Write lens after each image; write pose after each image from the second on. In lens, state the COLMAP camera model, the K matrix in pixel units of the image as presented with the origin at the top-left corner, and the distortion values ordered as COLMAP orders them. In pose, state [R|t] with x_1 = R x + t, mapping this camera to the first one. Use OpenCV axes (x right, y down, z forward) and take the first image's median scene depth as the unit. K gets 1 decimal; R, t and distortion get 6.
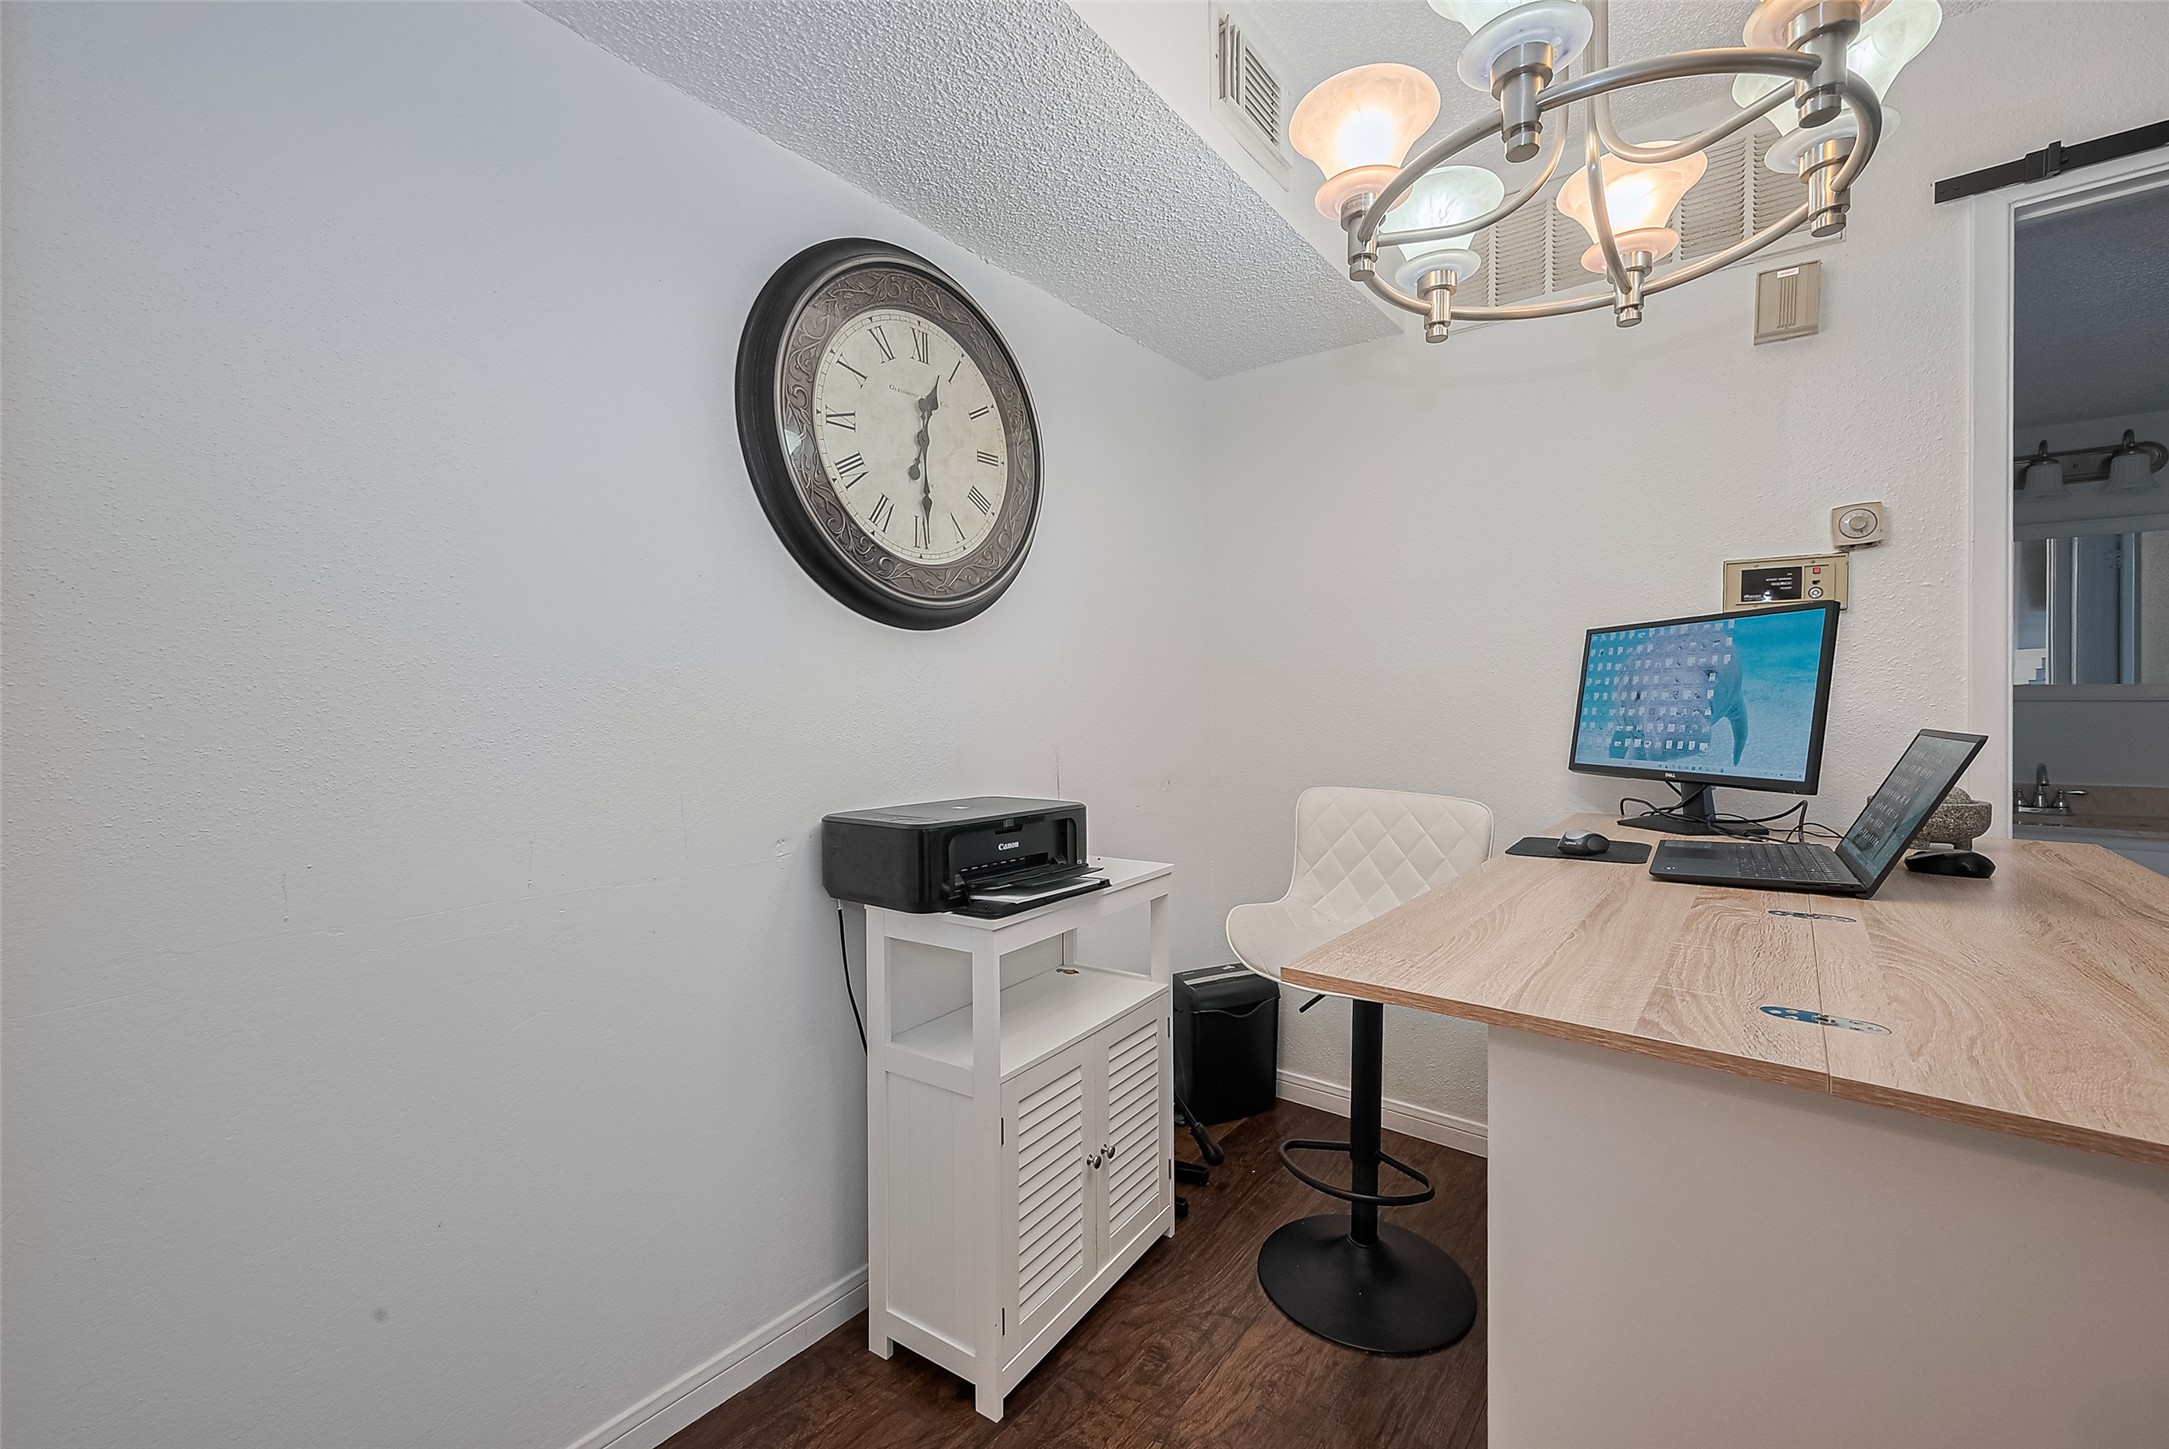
lens RADIAL K [[871.7, 0, 1084.6], [0, 871.7, 713.7], [0, 0, 1]] dist [-0.000904, -0.000755]
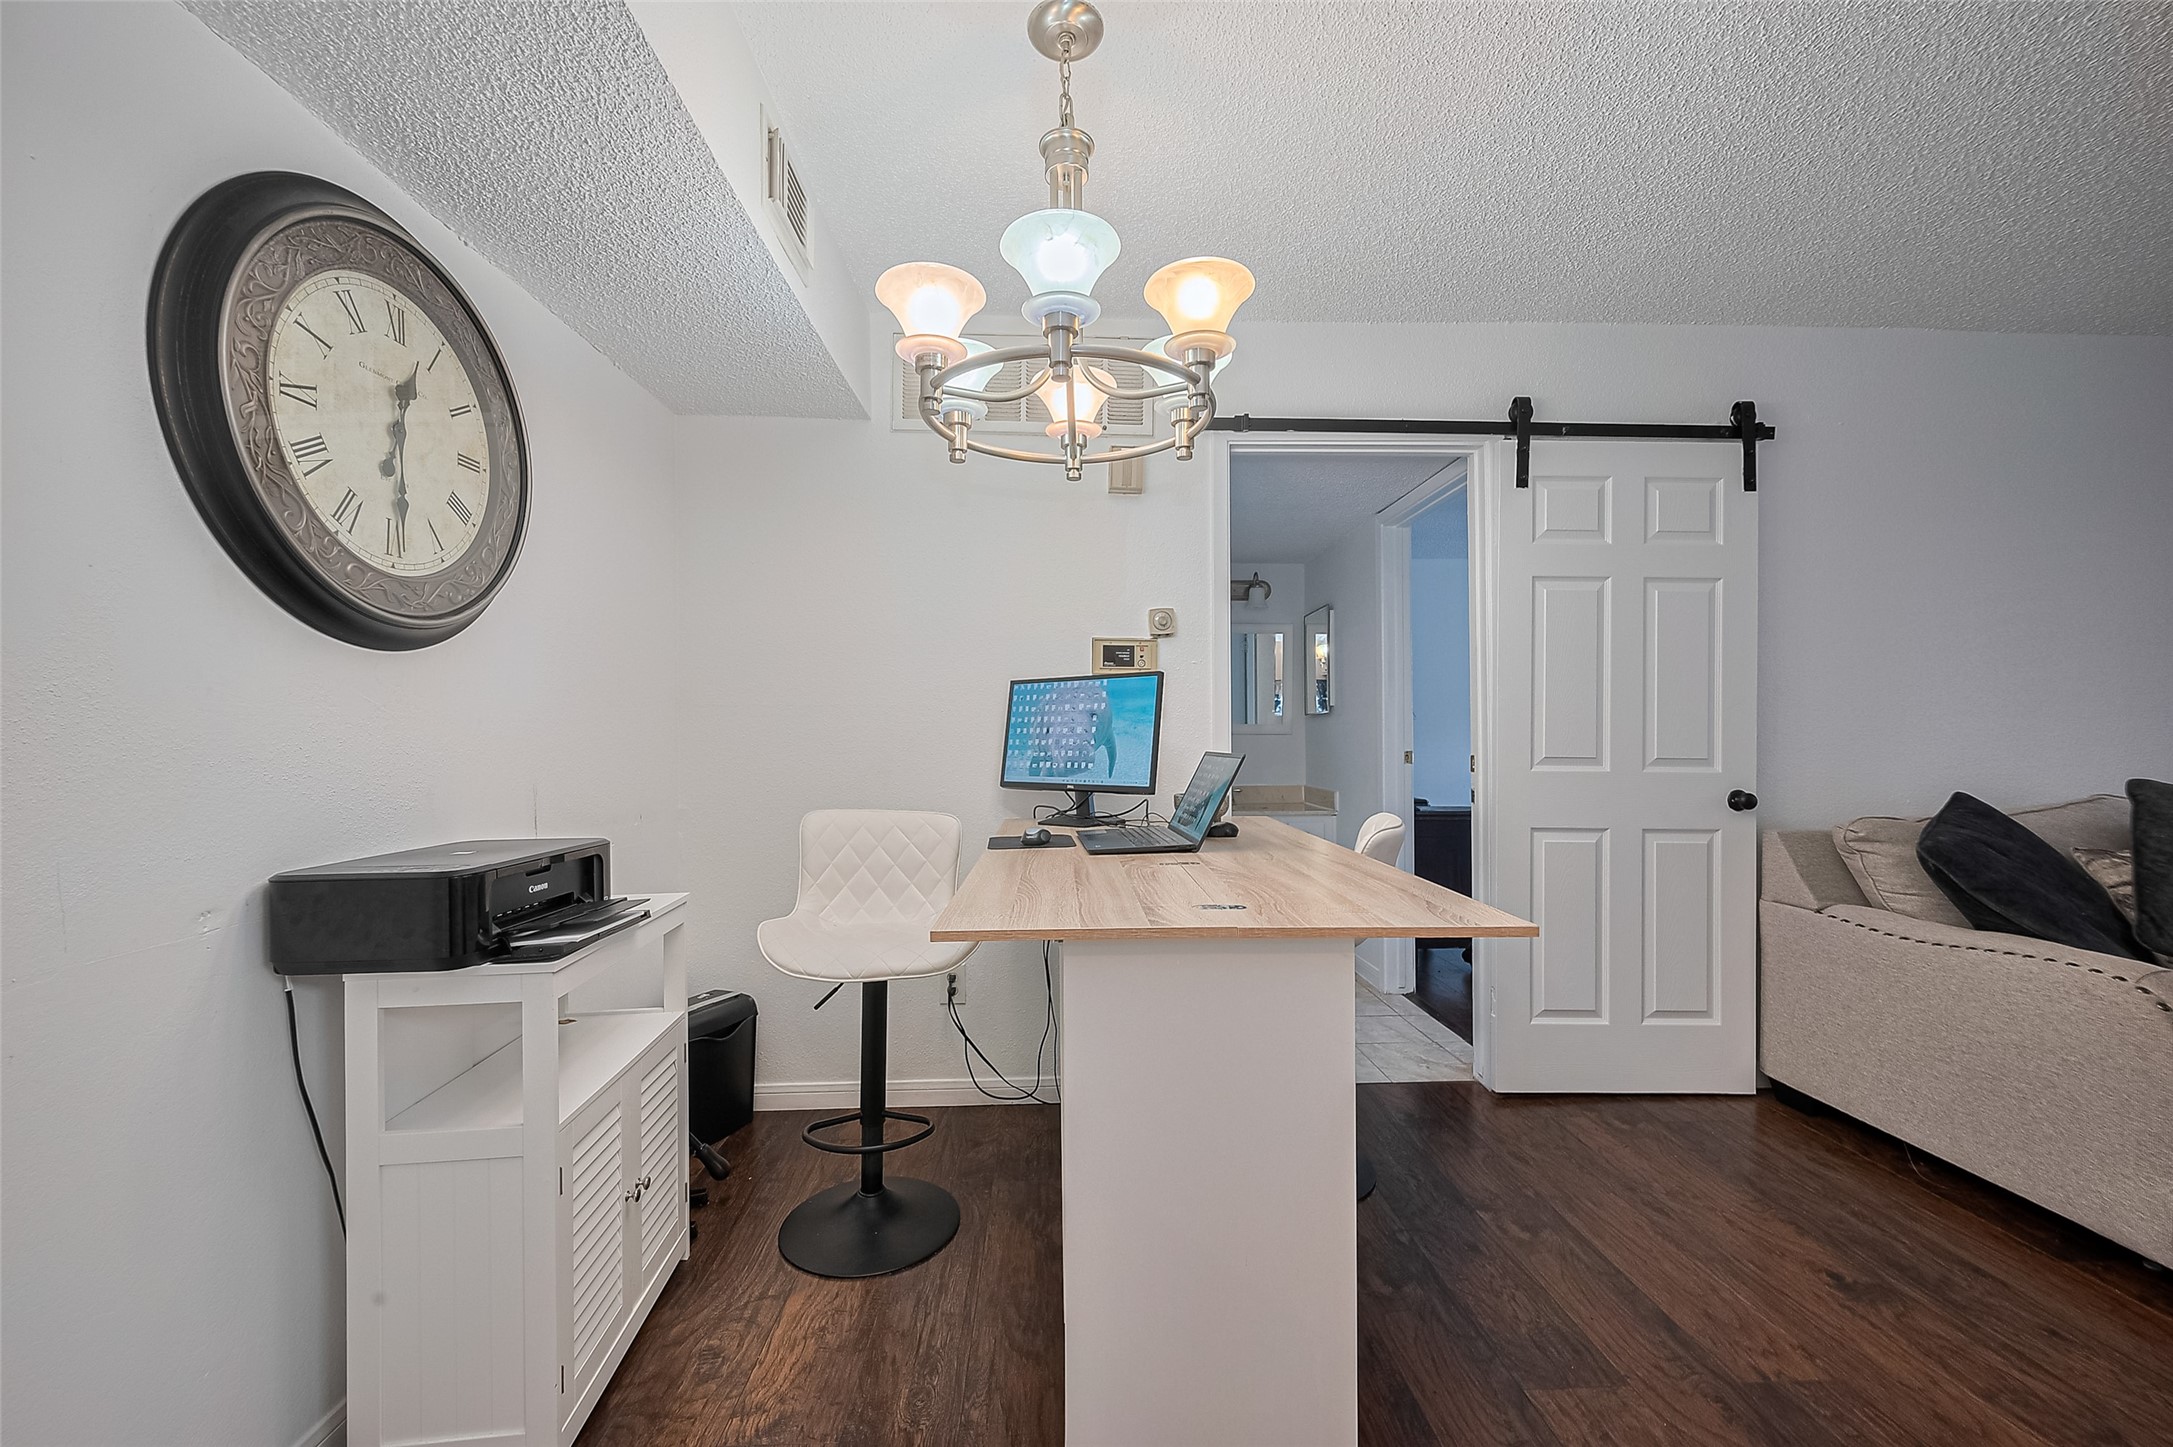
lens RADIAL K [[873.3, 0, 1078.3], [0, 873.3, 731.8], [0, 0, 1]] dist [-0.000904, -0.000755]
pose [[0.763813, 0.002781, 0.645431, -0.242145], [0.007910, 0.999875, -0.013669, 0.000702], [-0.645389, 0.015545, 0.763696, -0.097609]]
